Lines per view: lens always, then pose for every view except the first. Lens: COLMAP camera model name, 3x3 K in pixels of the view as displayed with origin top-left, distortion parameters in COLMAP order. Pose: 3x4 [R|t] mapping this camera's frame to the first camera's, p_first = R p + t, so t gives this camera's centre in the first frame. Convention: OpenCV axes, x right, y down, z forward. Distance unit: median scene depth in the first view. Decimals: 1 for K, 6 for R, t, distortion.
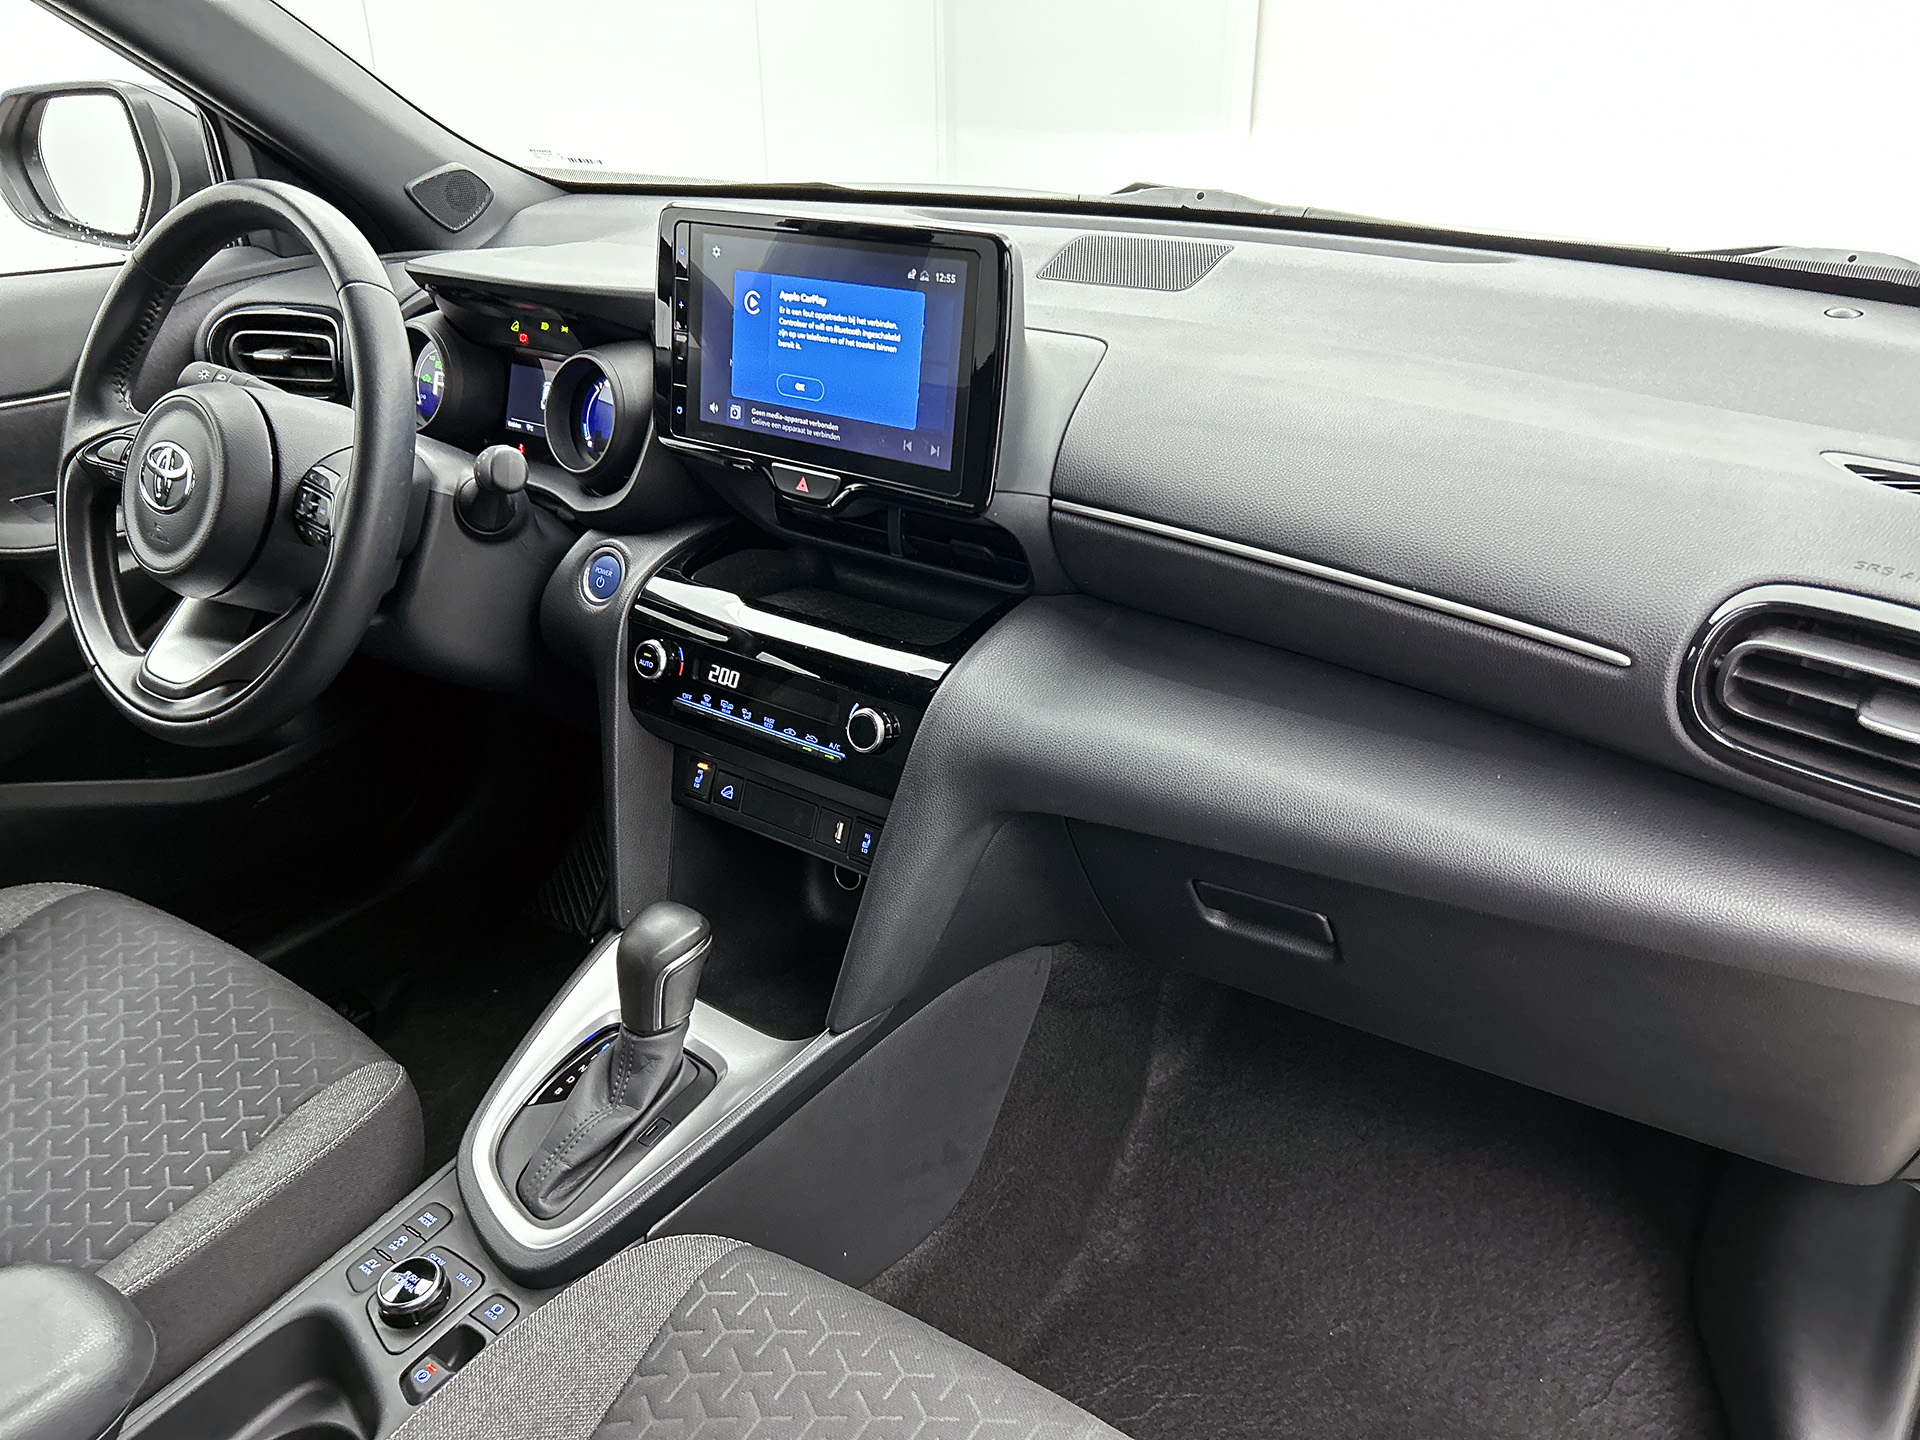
lens RADIAL K [[1453.8, 0, 960.0], [0, 1453.8, 720.0], [0, 0, 1]] dist [0.069996, -0.088426]
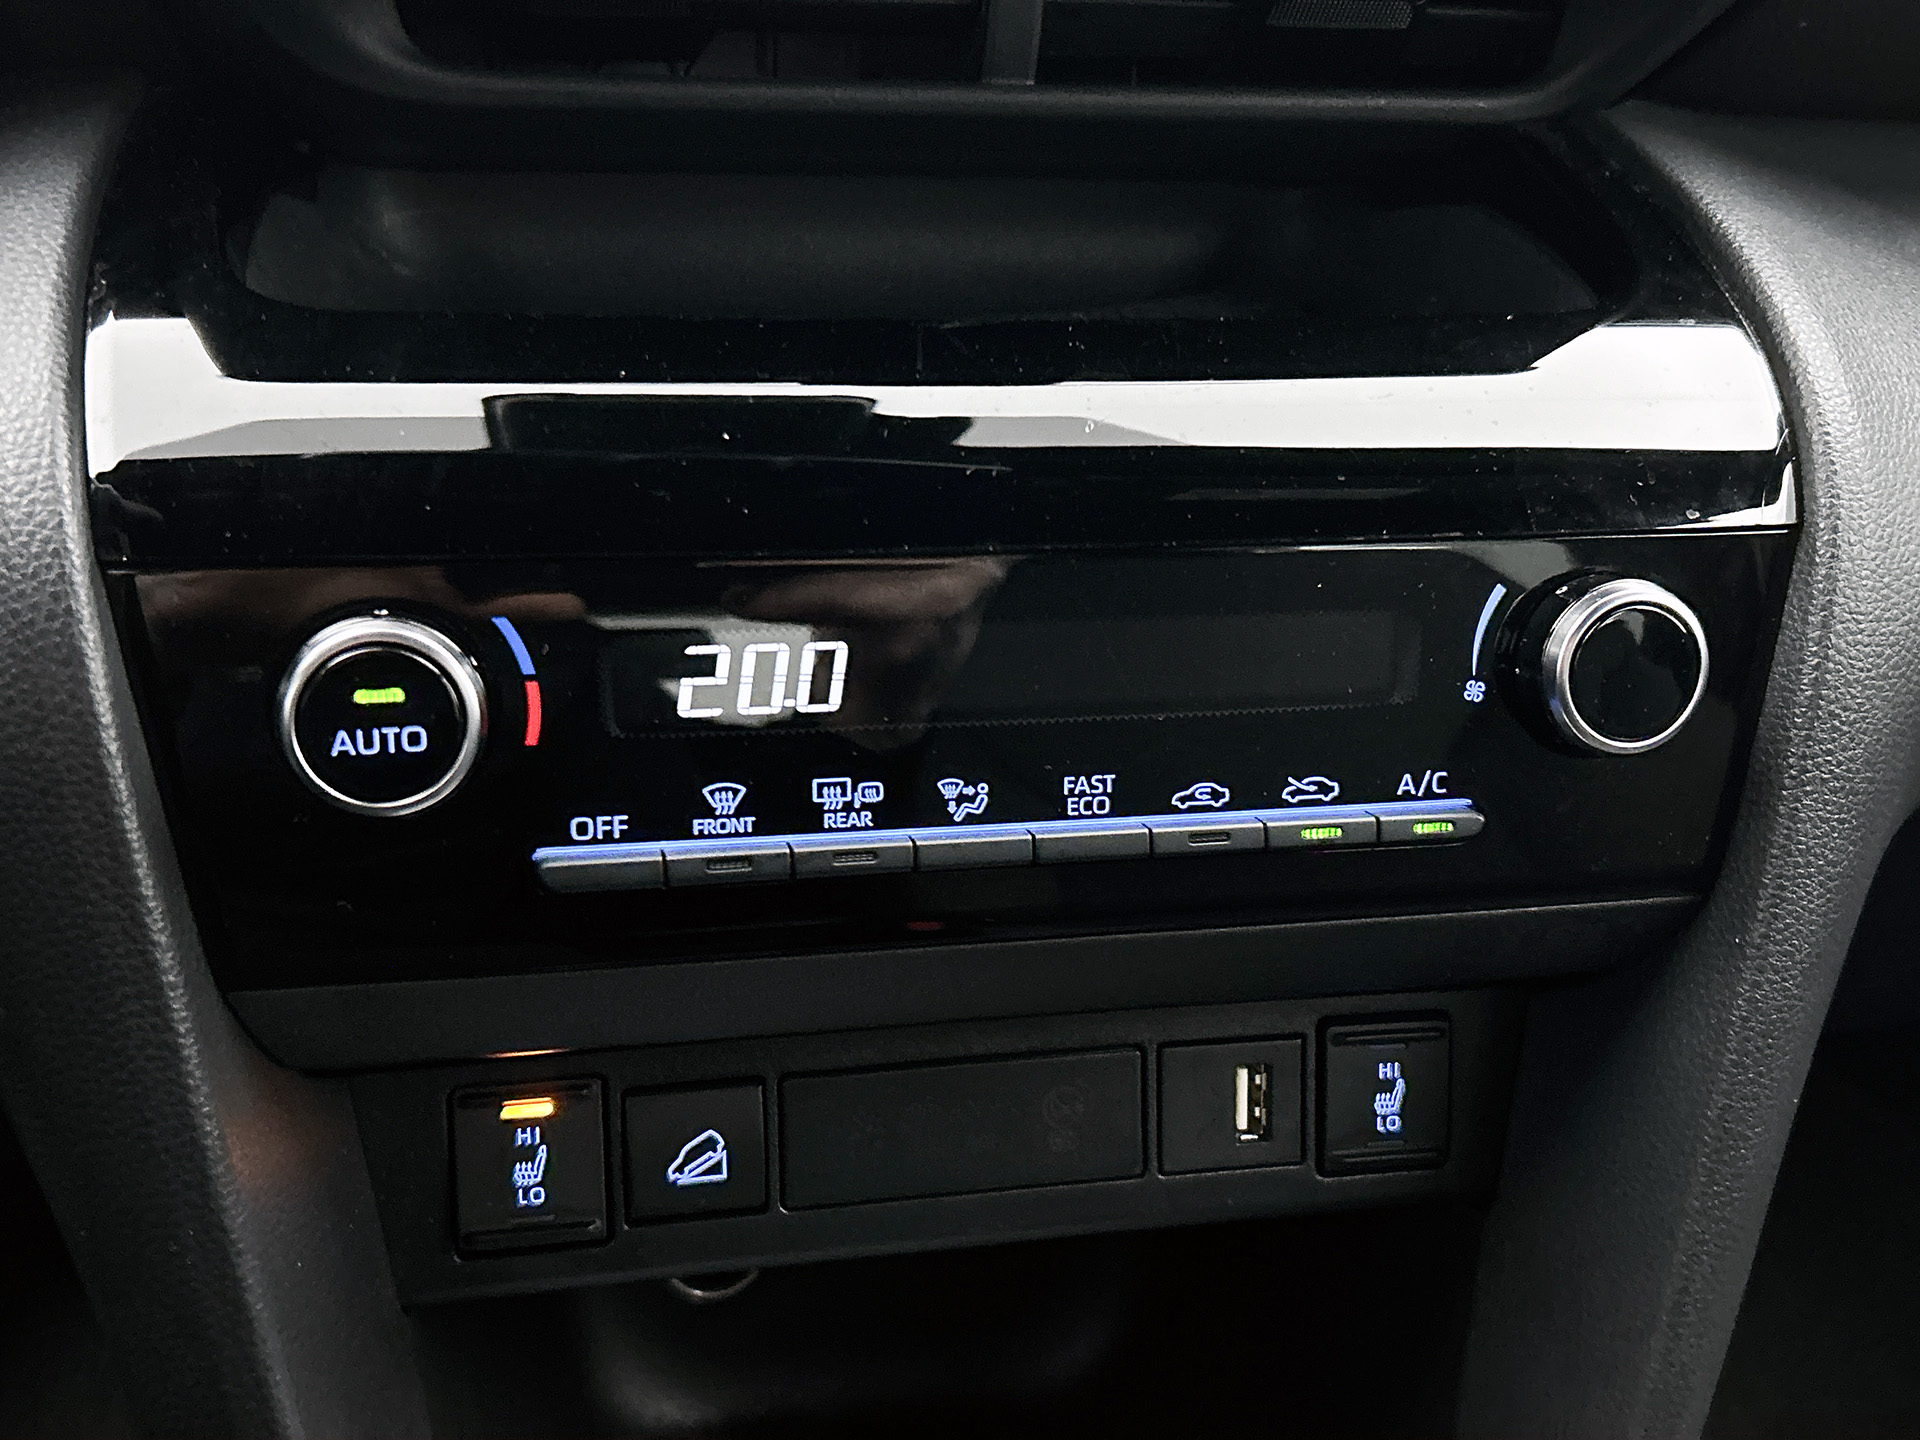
lens RADIAL K [[2105.0, 0, 999.2], [0, 2105.0, 718.0], [0, 0, 1]] dist [0.012799, 0.005345]
pose [[0.664721, -0.307148, 0.681033, -0.386046], [0.261079, 0.949607, 0.173450, -0.075933], [-0.699988, 0.062507, 0.711413, 0.811253]]
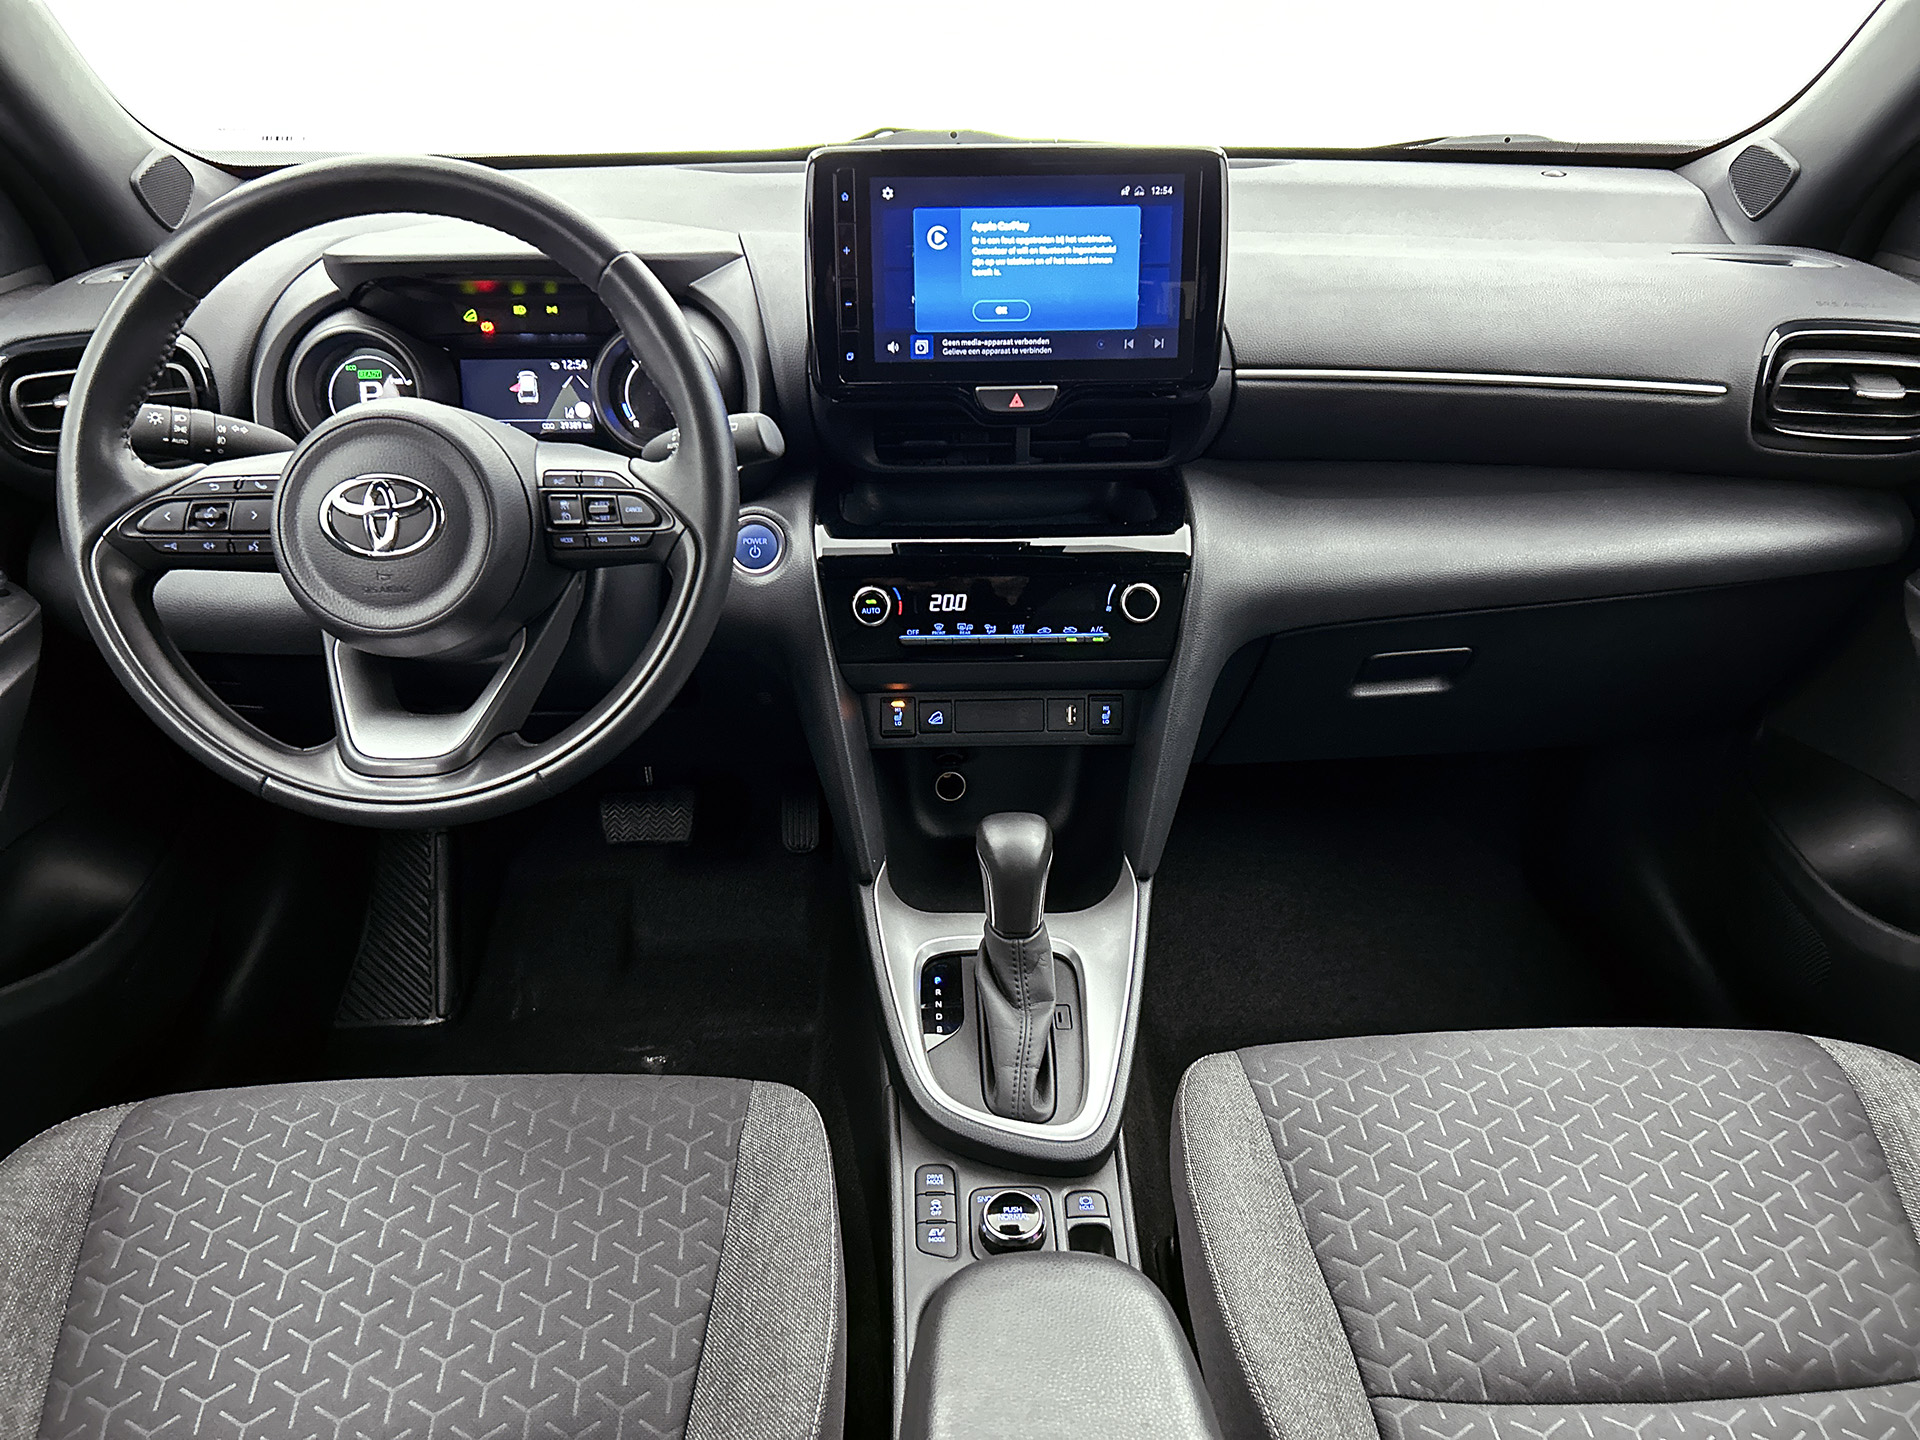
lens RADIAL K [[1439.8, 0, 960.0], [0, 1439.8, 720.0], [0, 0, 1]] dist [0.019260, 0.003093]
pose [[0.785903, -0.277829, 0.552420, -0.808835], [0.267876, 0.958166, 0.100796, -0.055116], [-0.557314, 0.068765, 0.827449, 0.161933]]
